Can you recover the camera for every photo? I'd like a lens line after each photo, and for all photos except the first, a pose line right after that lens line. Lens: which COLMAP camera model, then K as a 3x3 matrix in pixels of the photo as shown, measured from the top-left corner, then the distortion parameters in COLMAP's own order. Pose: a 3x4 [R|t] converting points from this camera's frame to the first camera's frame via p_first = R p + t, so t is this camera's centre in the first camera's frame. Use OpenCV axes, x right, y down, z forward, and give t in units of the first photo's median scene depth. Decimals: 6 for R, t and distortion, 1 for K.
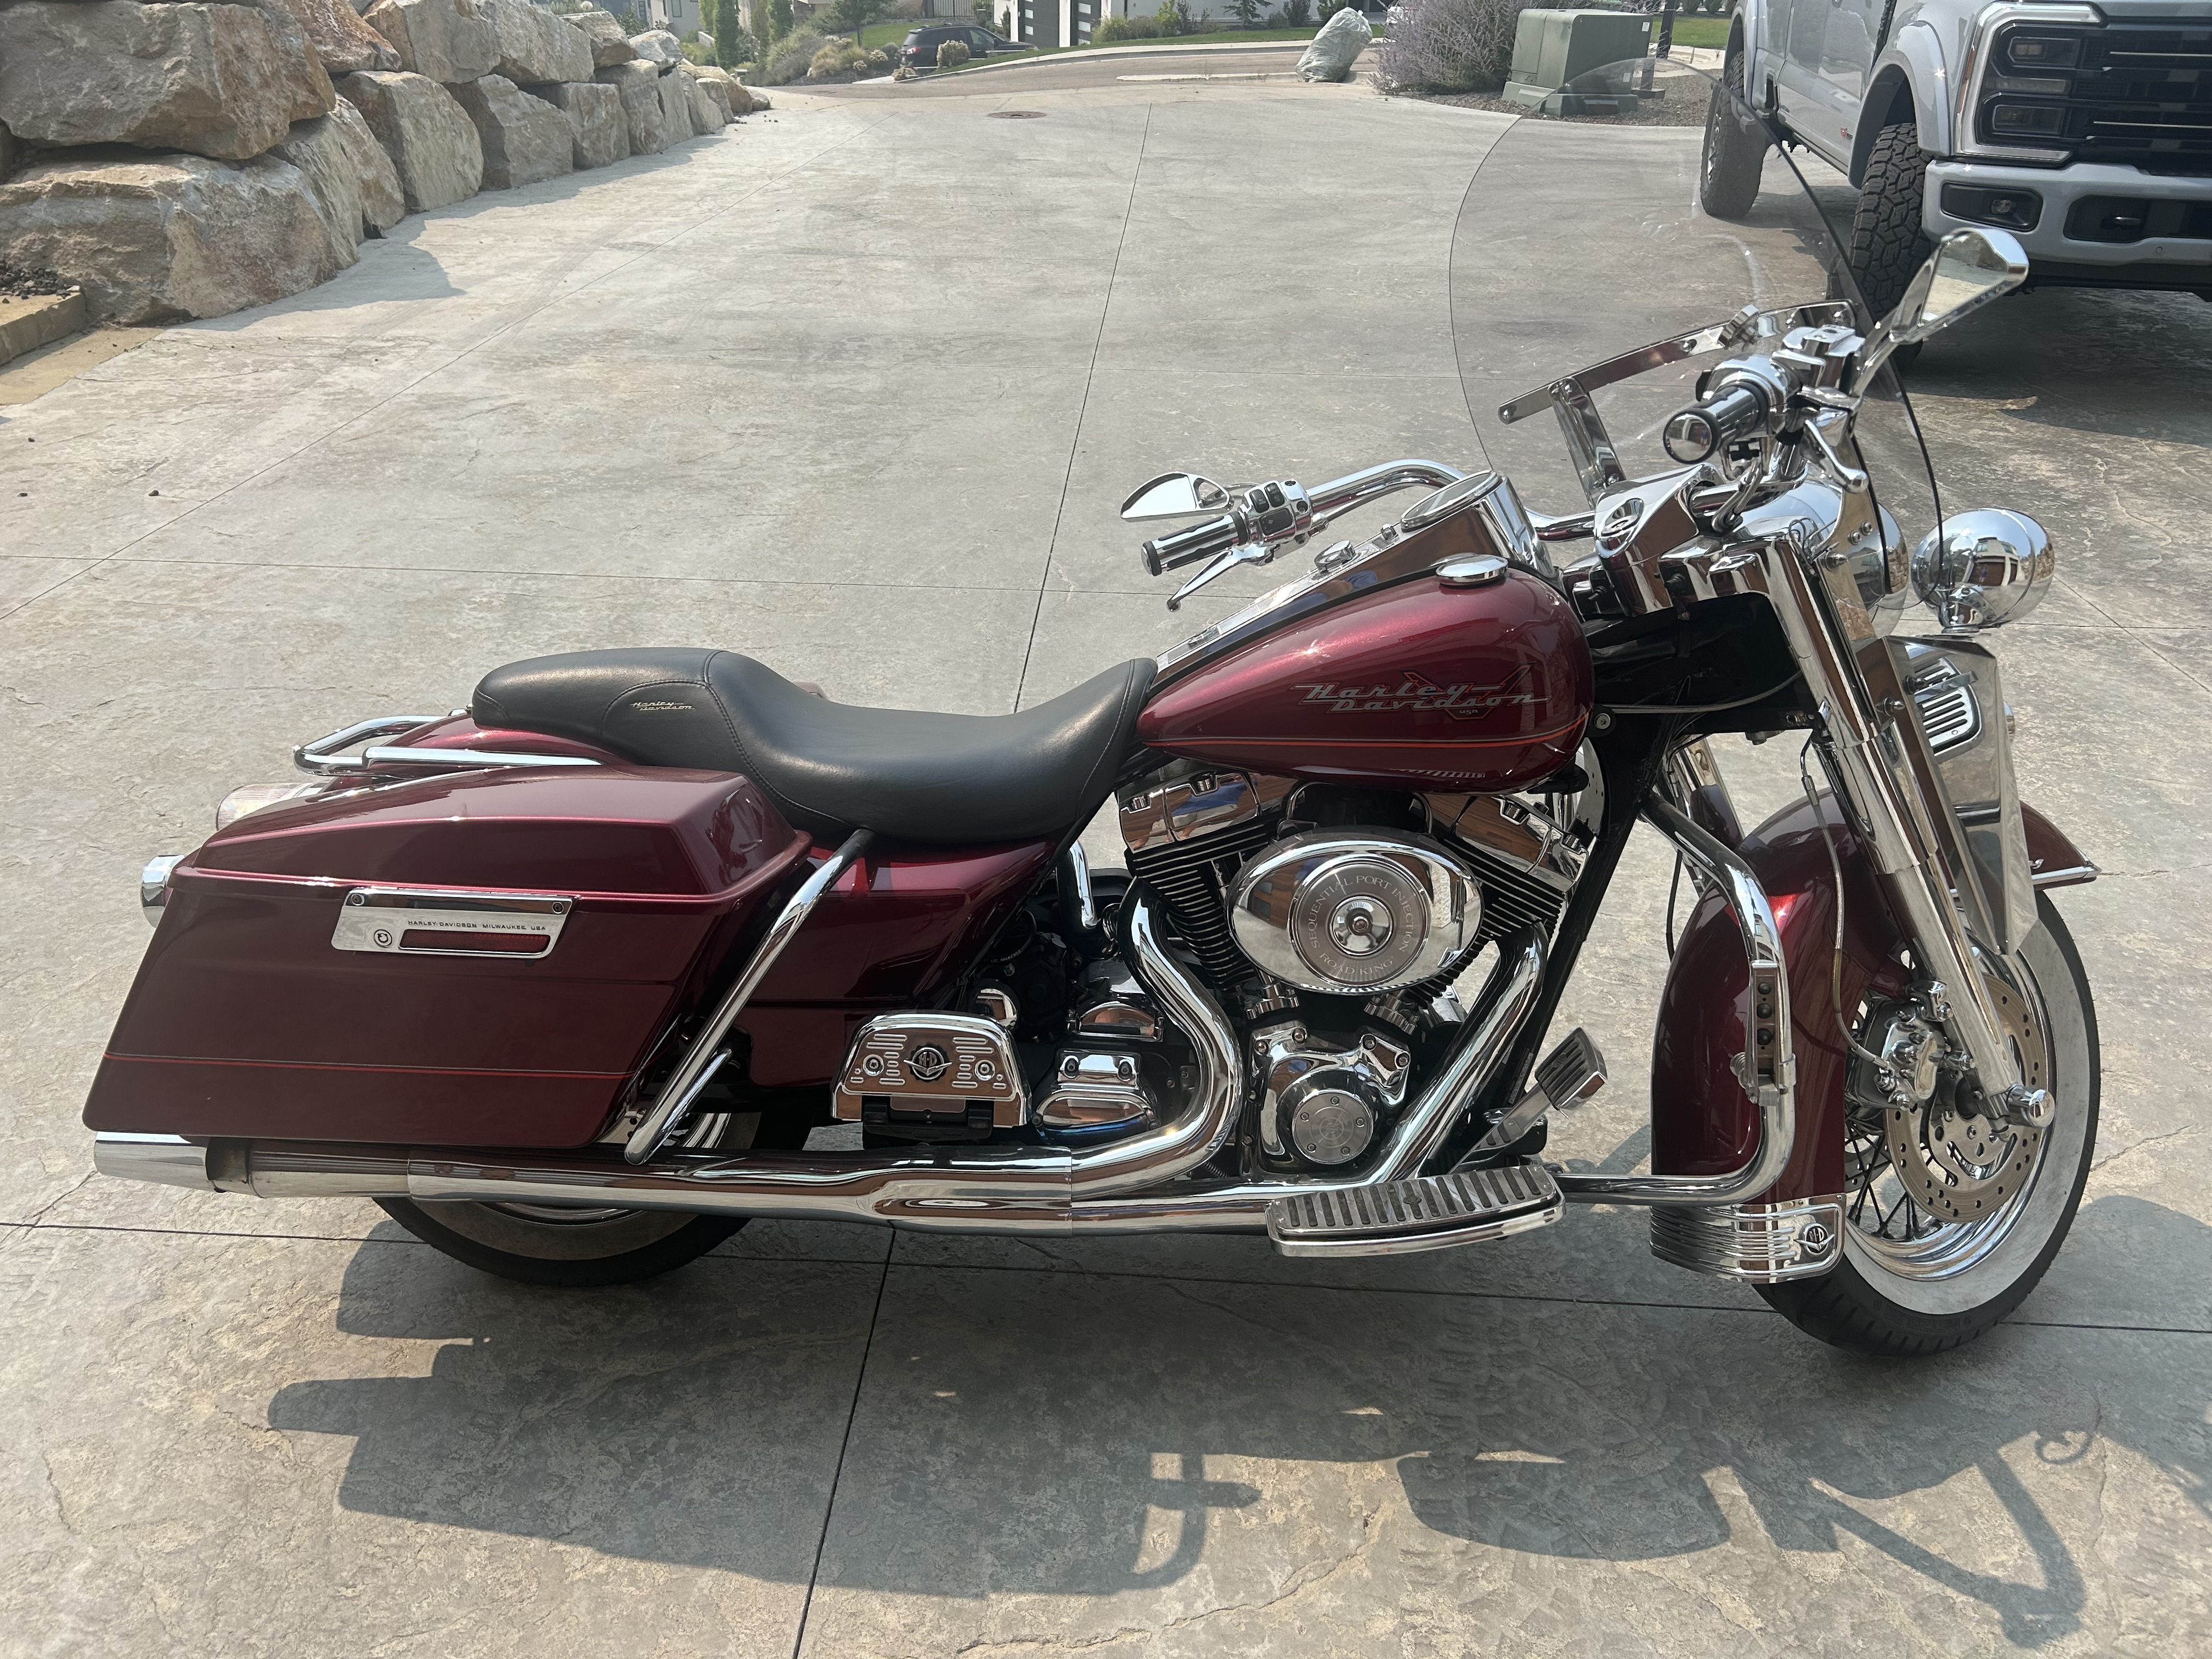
lens RADIAL K [[1671.0, 0, 1060.5], [0, 1671.0, 833.4], [0, 0, 1]] dist [0.032382, -0.043293]
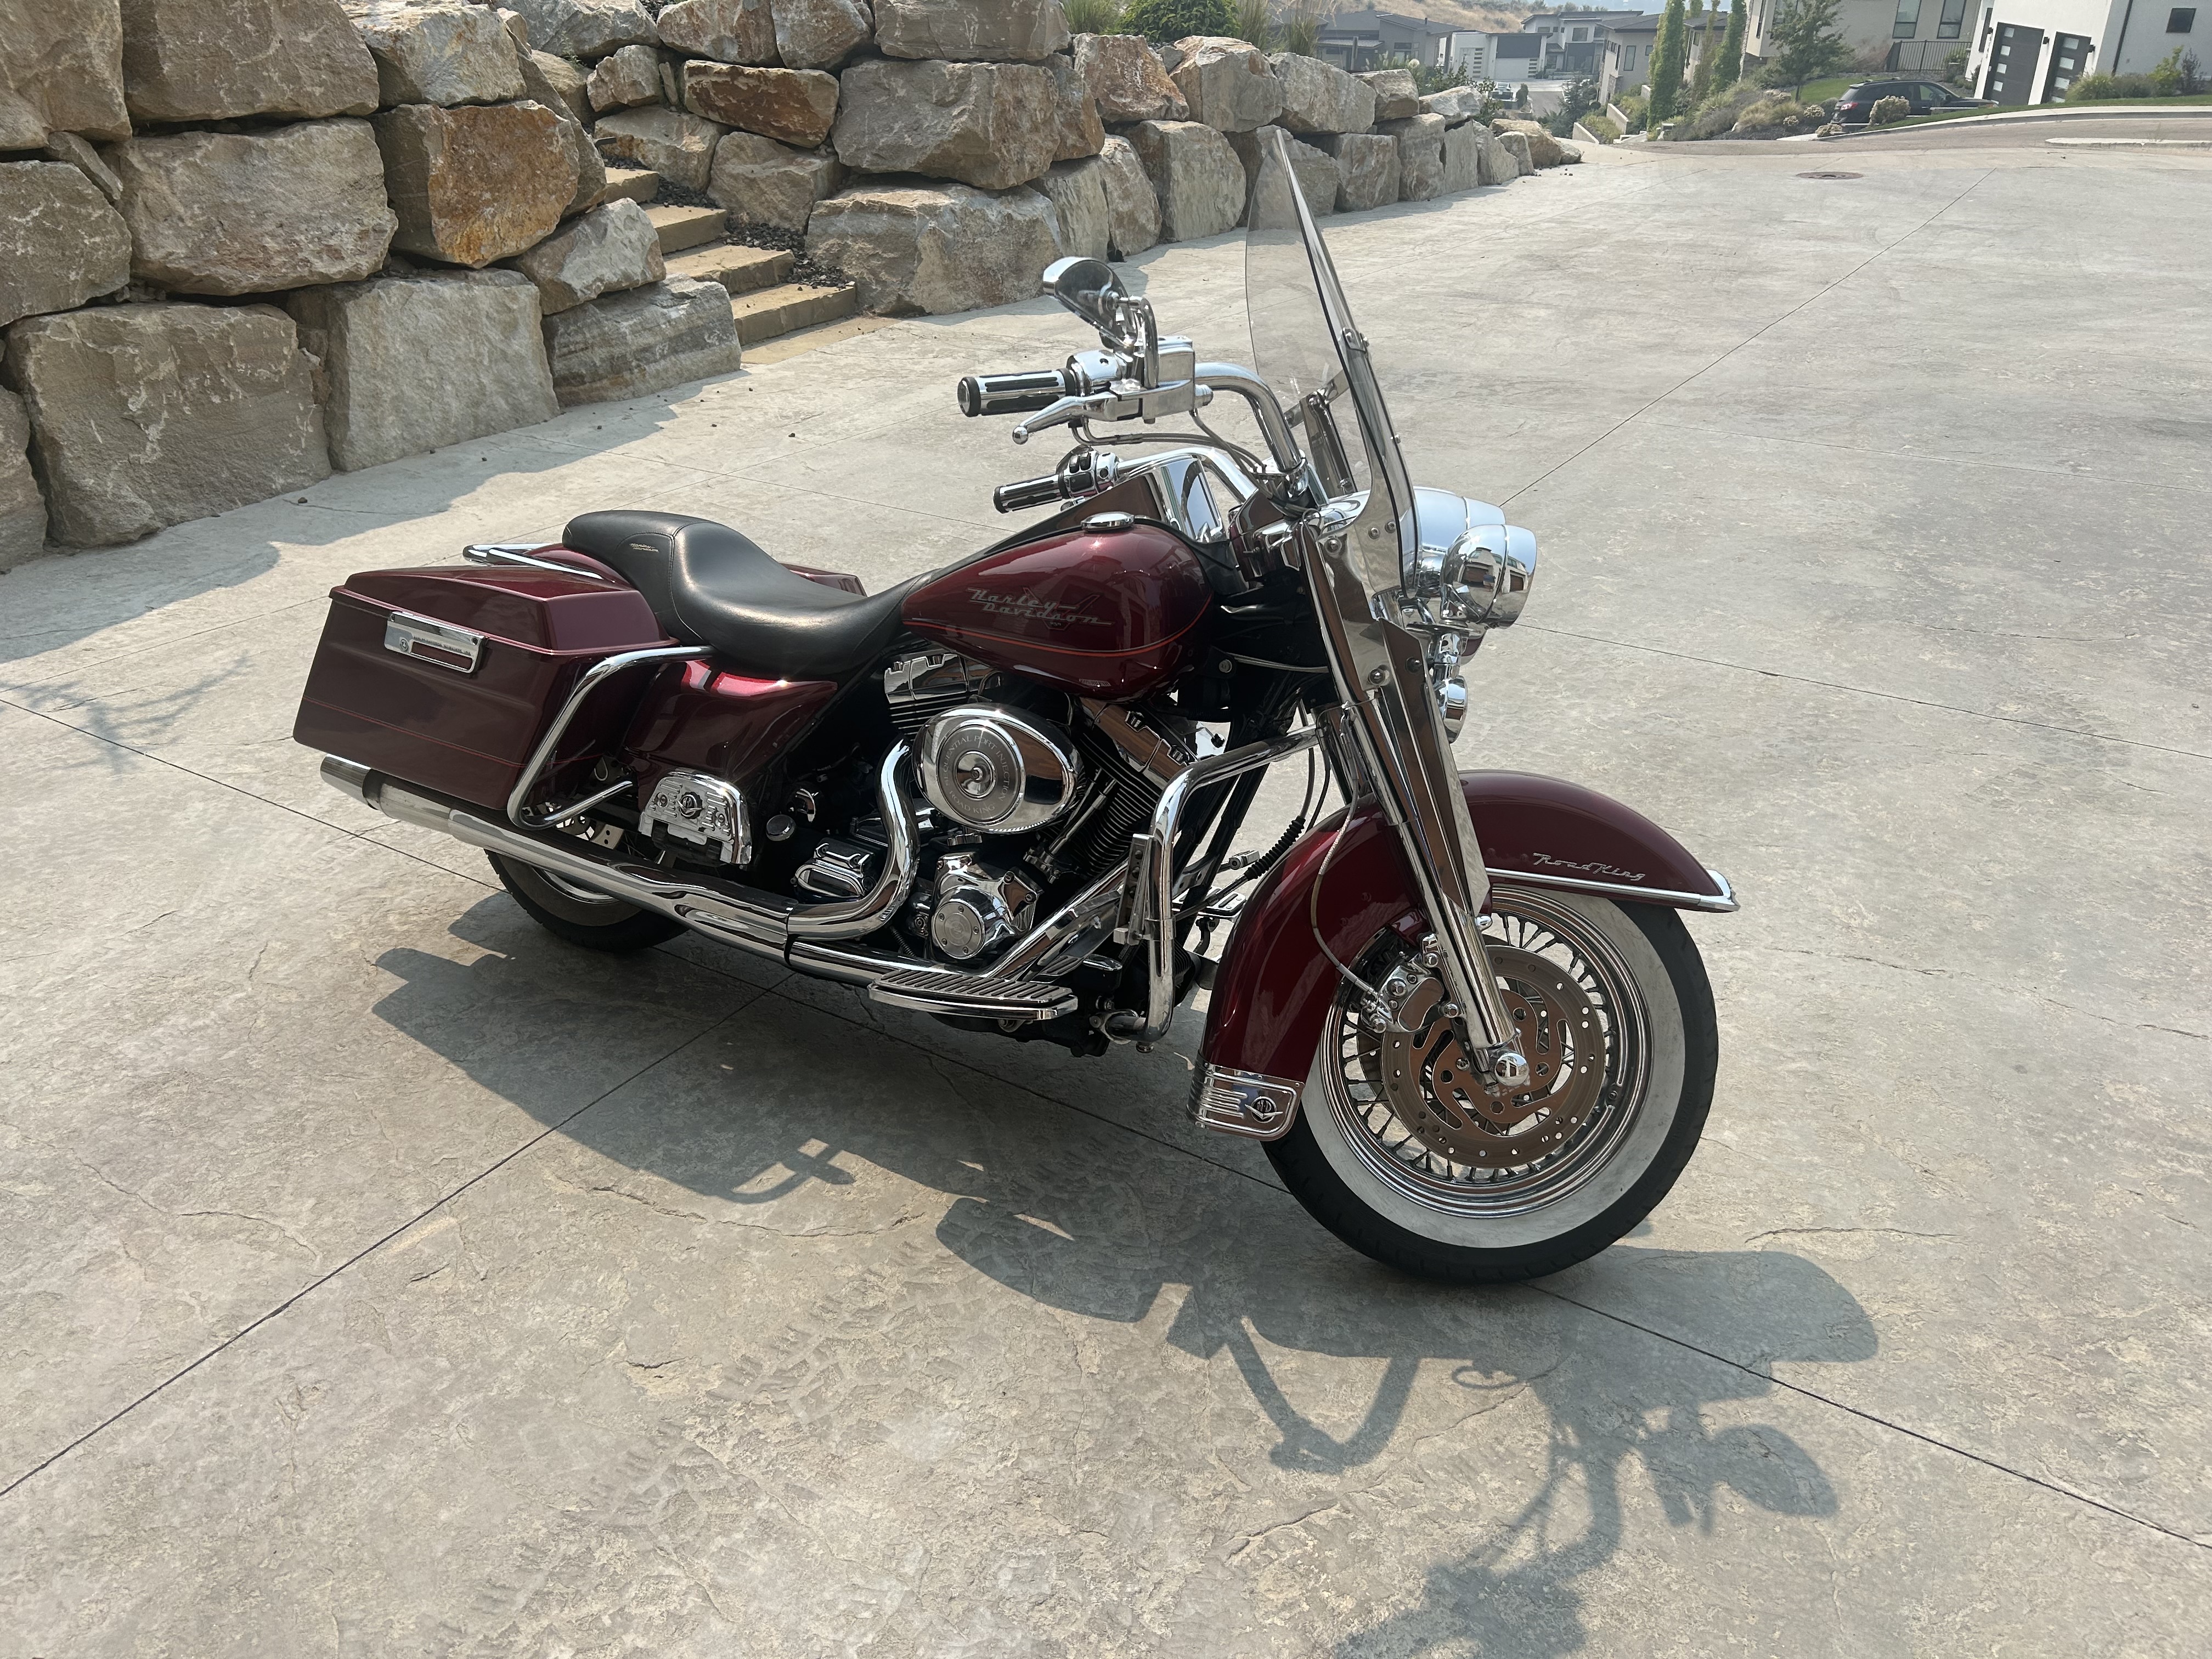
lens RADIAL K [[1697.1, 0, 1106.0], [0, 1697.1, 829.5], [0, 0, 1]] dist [0.039732, -0.045976]
pose [[0.870926, 0.205765, -0.446261, 0.242514], [-0.220337, 0.975226, 0.019652, 0.013554], [0.439249, 0.081213, 0.894687, -0.043459]]
